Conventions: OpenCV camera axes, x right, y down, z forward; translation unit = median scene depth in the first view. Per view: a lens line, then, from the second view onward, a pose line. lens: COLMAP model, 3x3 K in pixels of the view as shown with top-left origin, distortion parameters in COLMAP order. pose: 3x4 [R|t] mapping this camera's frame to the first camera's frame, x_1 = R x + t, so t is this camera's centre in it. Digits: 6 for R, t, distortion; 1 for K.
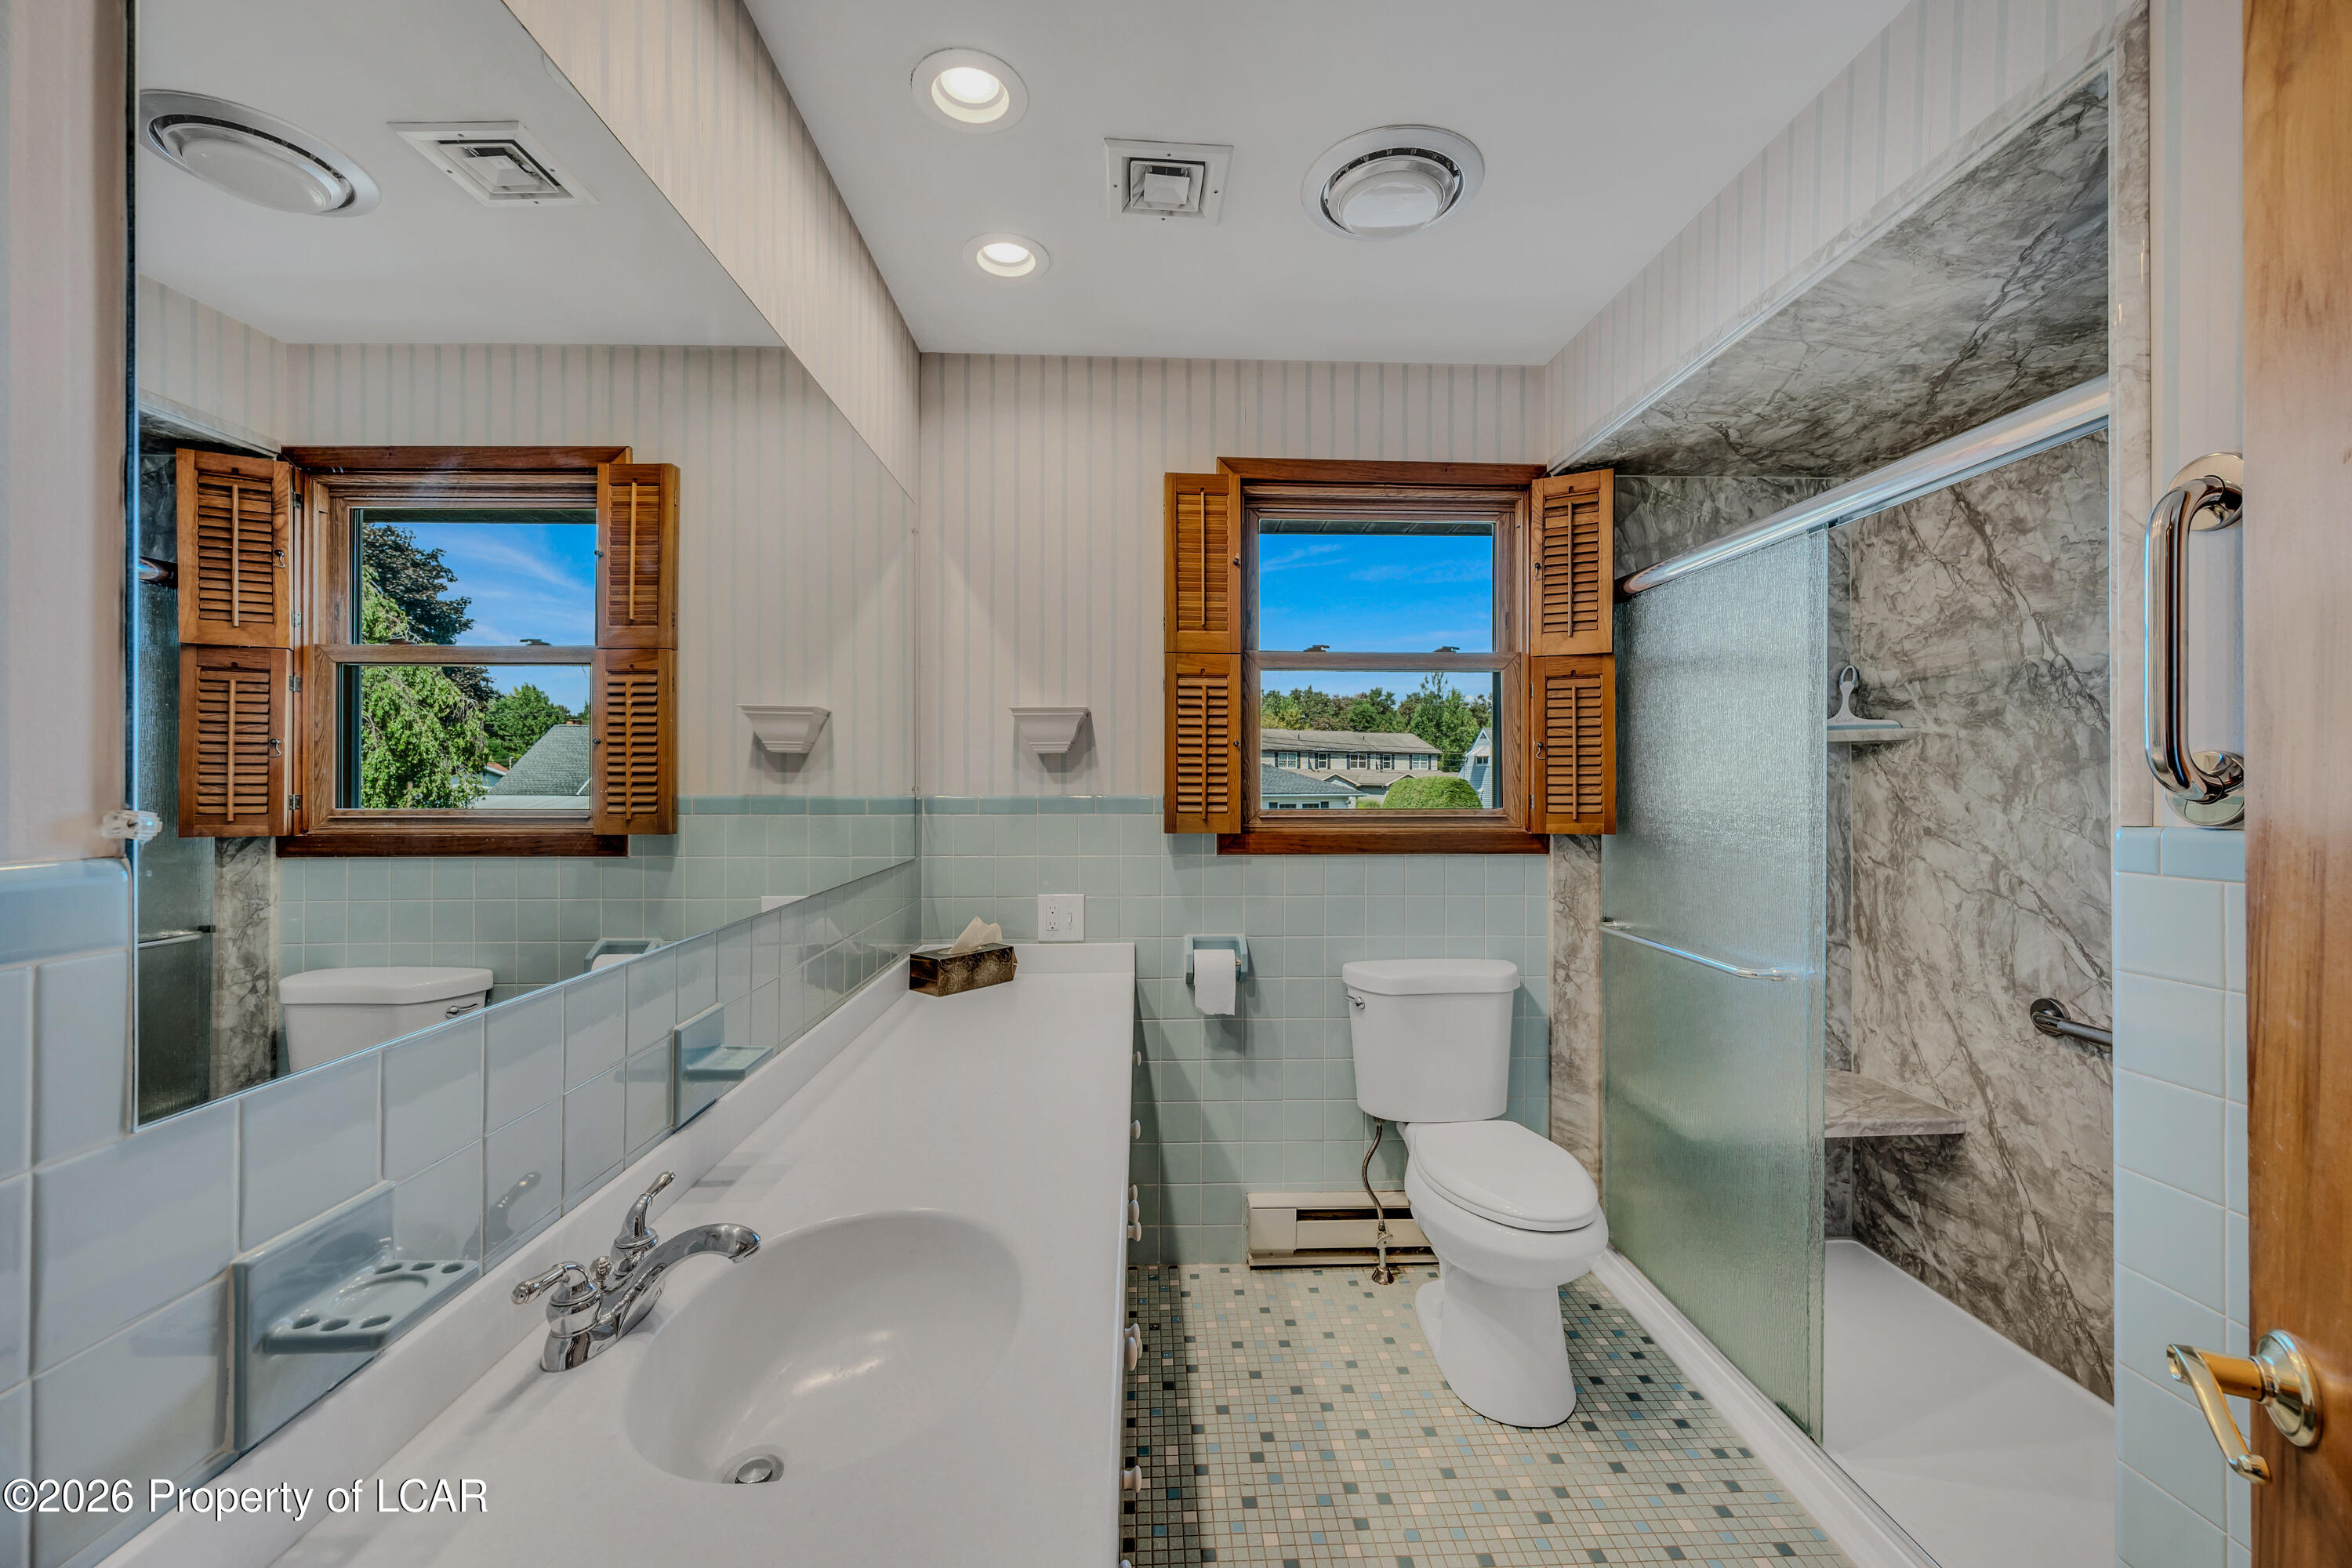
lens RADIAL K [[930.5, 0, 1141.7], [0, 930.5, 780.7], [0, 0, 1]] dist [0.000563, 0.000315]
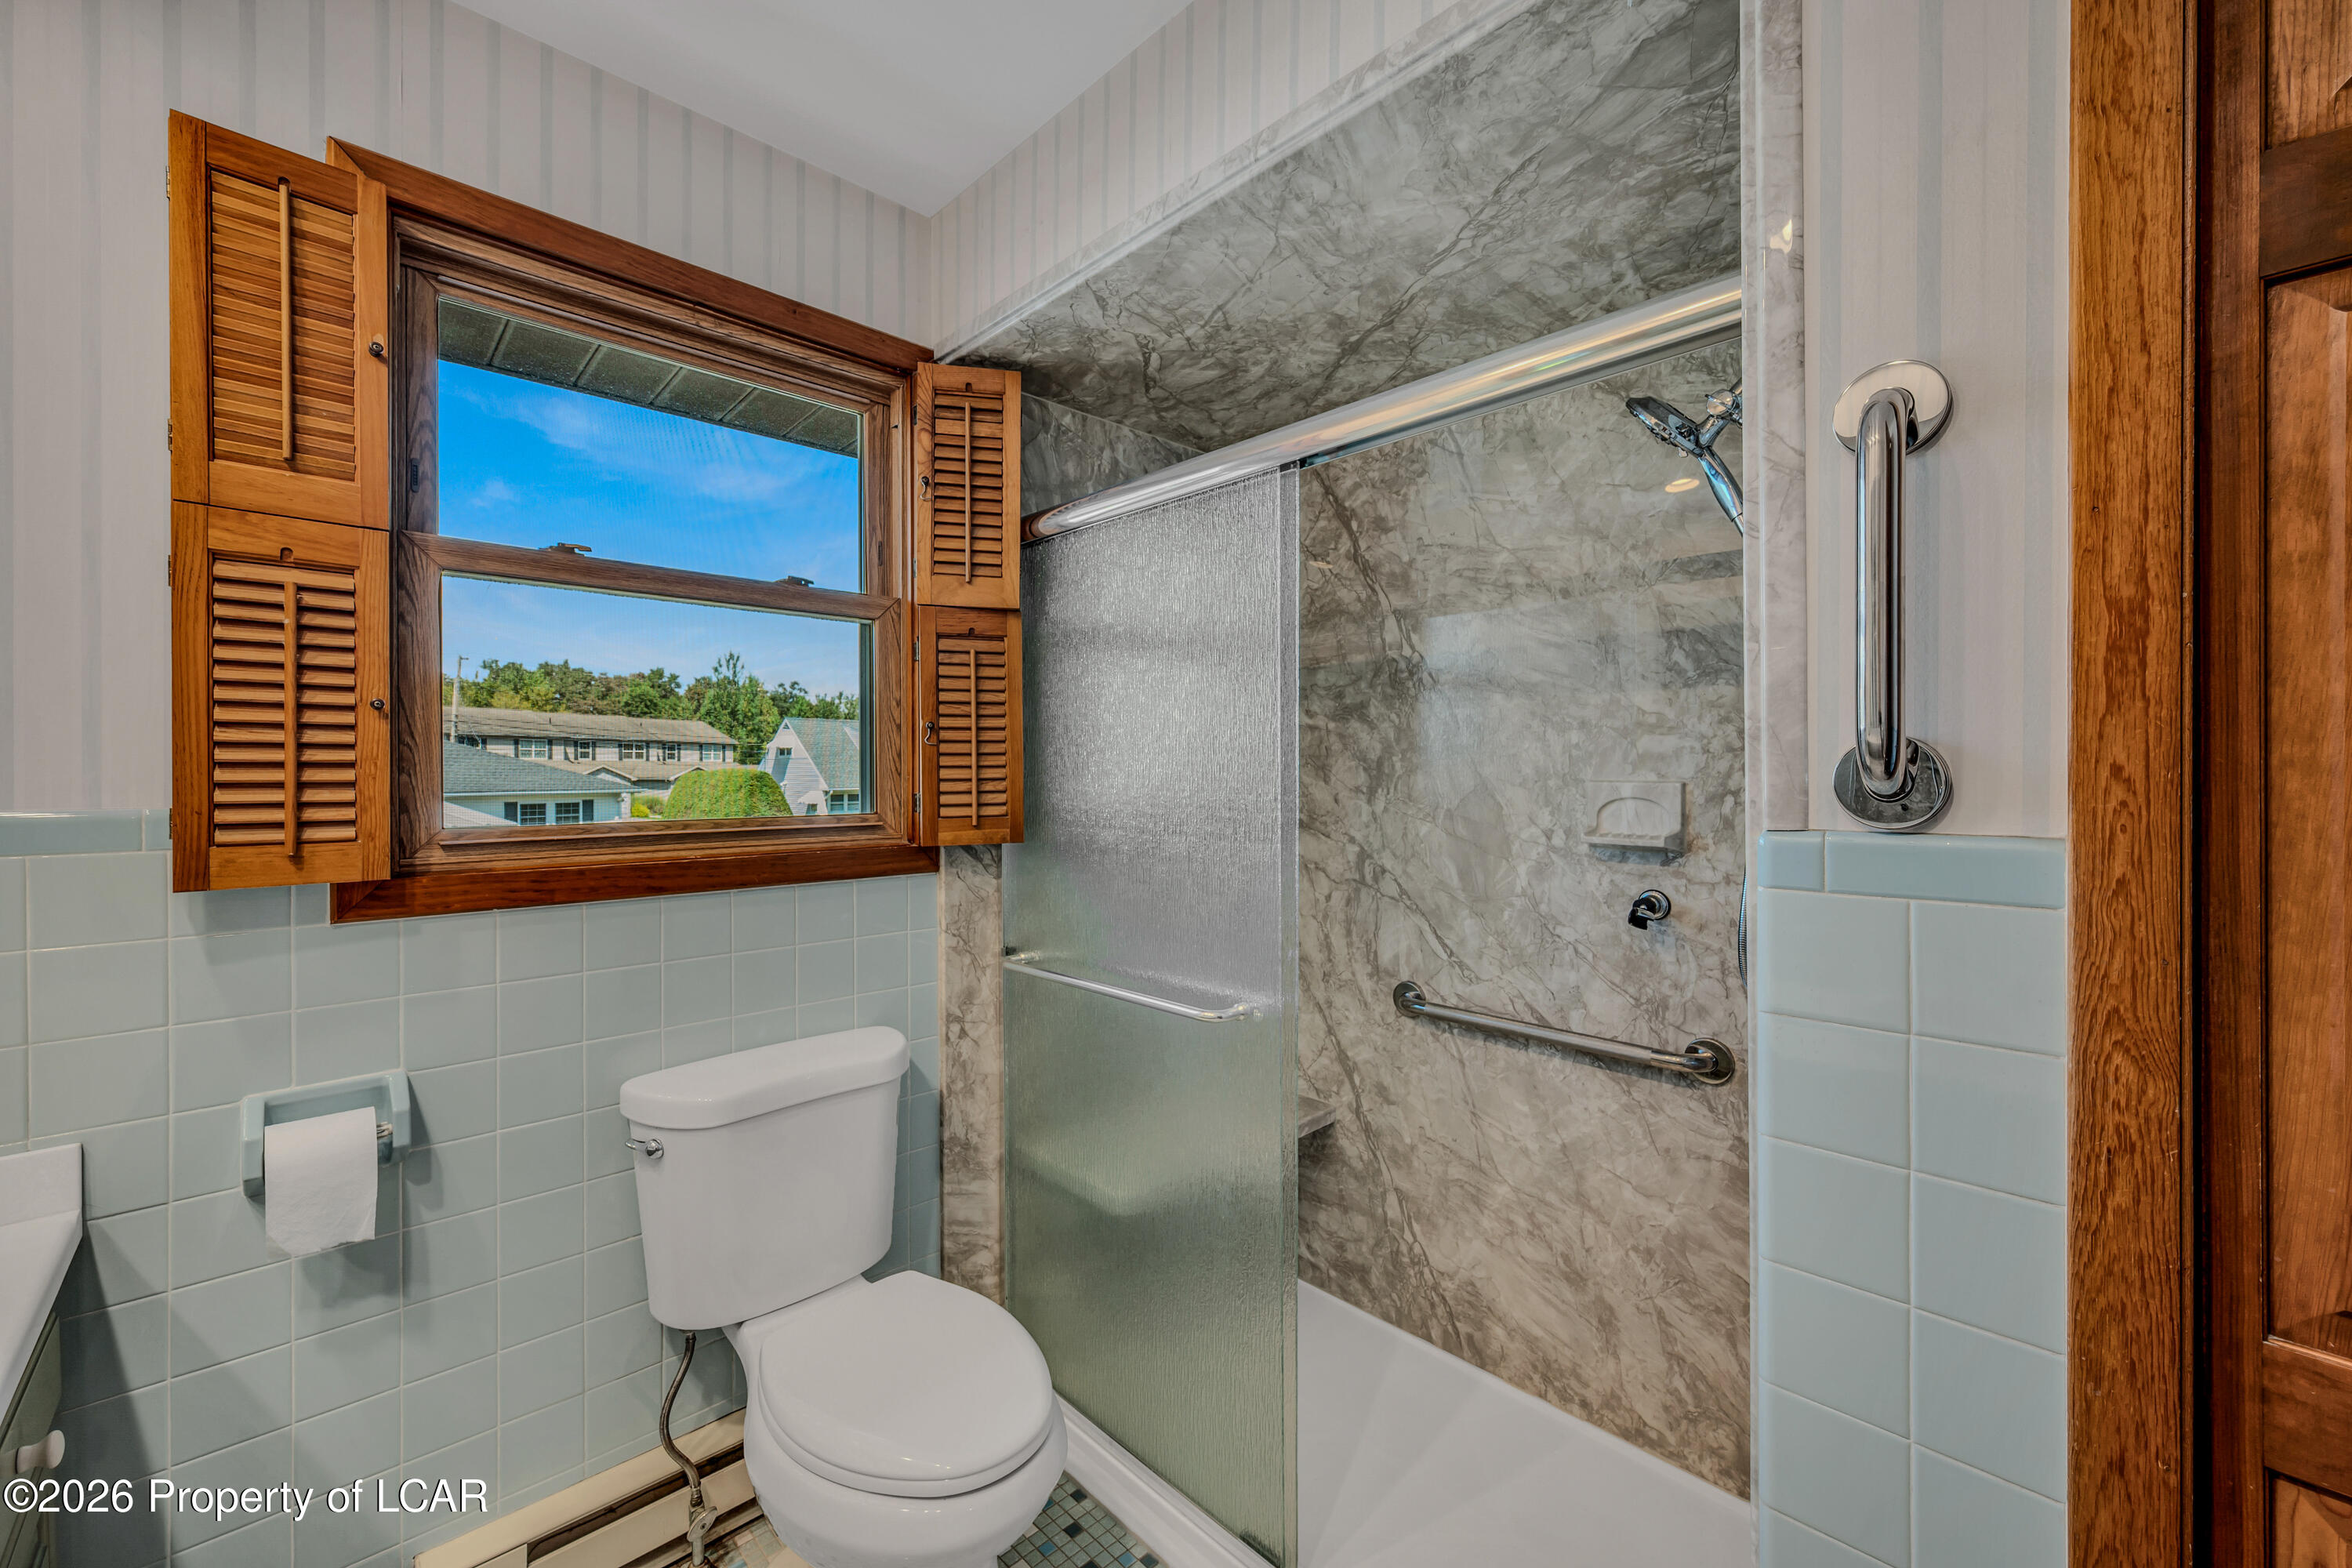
lens RADIAL K [[912.4, 0, 1202.1], [0, 912.4, 773.7], [0, 0, 1]] dist [-0.000880, -0.000160]
pose [[0.706238, -0.004228, 0.707962, 0.080093], [0.003854, 0.999990, 0.002128, -0.001272], [-0.707964, 0.001226, 0.706248, 0.388351]]
